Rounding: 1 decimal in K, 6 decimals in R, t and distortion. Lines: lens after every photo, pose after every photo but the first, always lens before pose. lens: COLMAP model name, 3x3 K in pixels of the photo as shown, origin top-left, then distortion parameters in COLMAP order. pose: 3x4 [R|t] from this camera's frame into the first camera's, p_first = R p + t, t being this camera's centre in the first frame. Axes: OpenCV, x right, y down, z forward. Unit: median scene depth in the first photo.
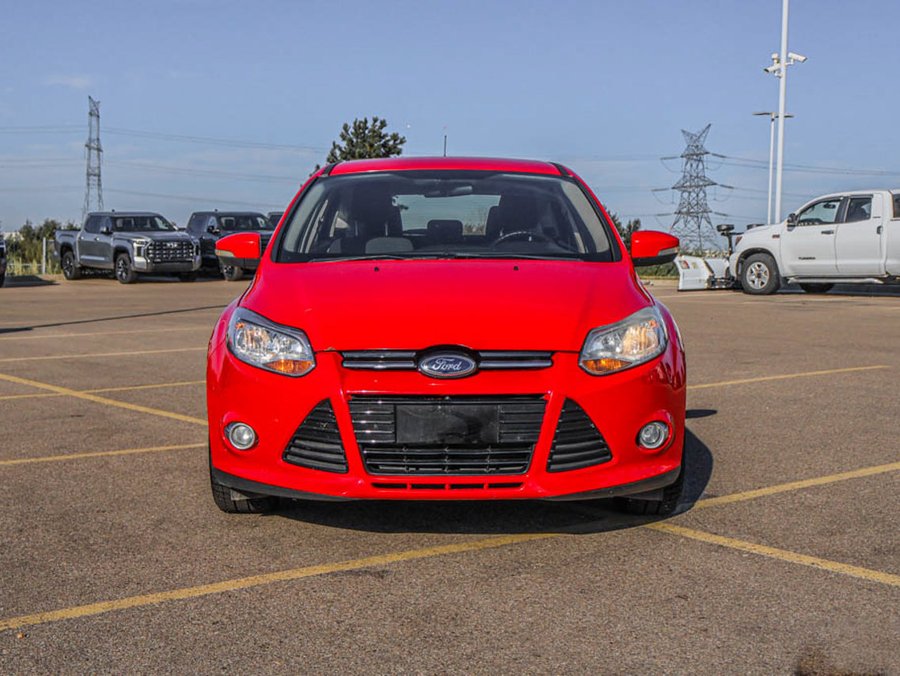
lens RADIAL K [[1326.0, 0, 450.0], [0, 1326.0, 338.0], [0, 0, 1]] dist [-0.027036, -0.034102]
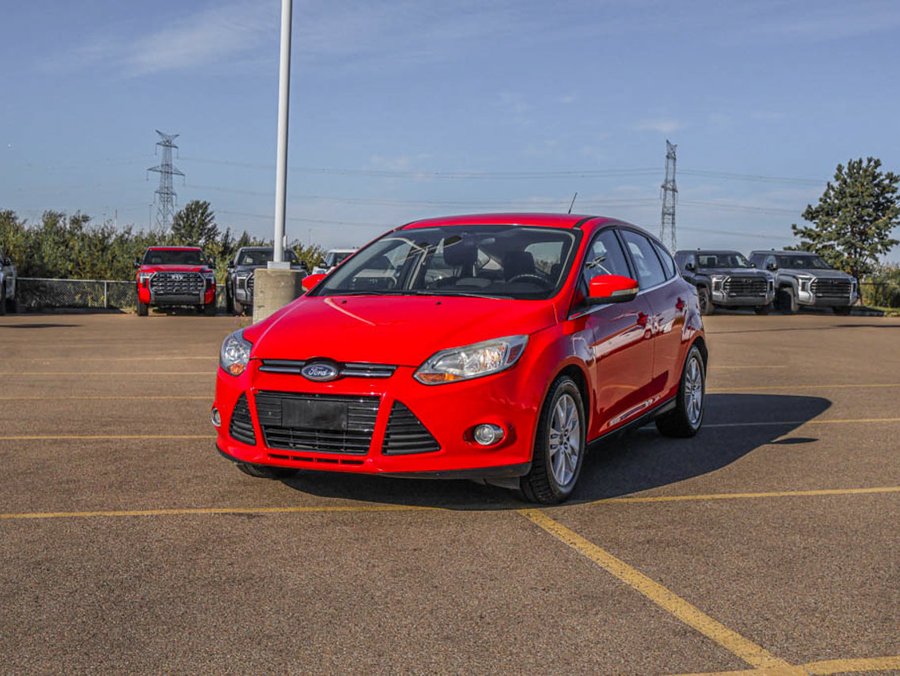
lens RADIAL K [[1271.5, 0, 450.0], [0, 1271.5, 338.0], [0, 0, 1]] dist [0.008815, 0.007179]
pose [[0.907650, 0.029702, -0.418677, 0.441033], [-0.040130, 0.999064, -0.016122, 0.000772], [0.417806, 0.031435, 0.907992, -0.094687]]
